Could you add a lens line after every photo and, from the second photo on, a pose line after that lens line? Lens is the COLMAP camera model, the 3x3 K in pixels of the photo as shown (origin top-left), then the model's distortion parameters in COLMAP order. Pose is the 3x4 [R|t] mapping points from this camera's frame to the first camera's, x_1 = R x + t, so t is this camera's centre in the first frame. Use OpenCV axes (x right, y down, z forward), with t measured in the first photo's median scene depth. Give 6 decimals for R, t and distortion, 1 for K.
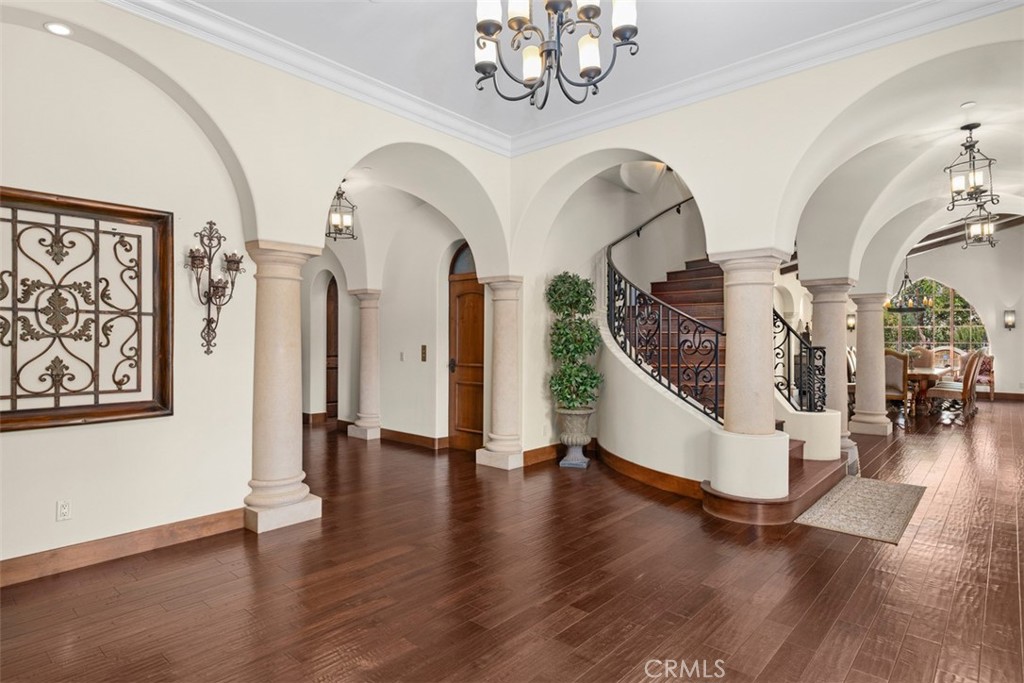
lens RADIAL K [[546.8, 0, 512.0], [0, 546.8, 341.5], [0, 0, 1]] dist [-0.000099, -0.000135]
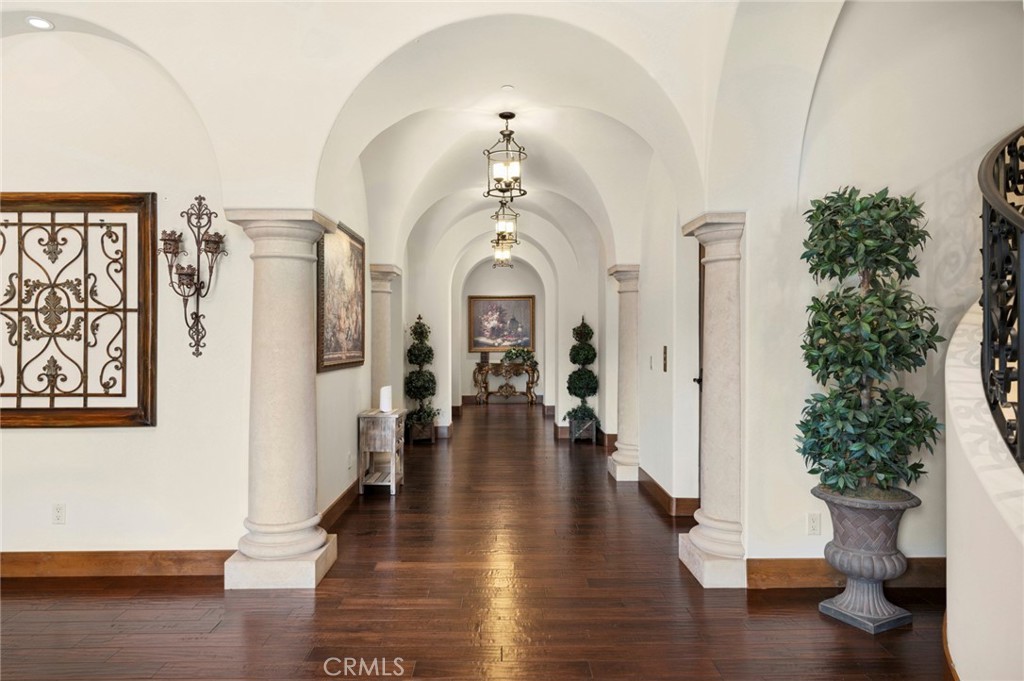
lens RADIAL K [[640.8, 0, 512.0], [0, 640.8, 340.5], [0, 0, 1]] dist [0.000195, -0.000556]
pose [[0.678319, 0.000086, -0.734767, 0.554922], [0.000920, 0.999999, 0.000967, -0.001470], [0.734767, -0.001332, 0.678319, 0.790412]]
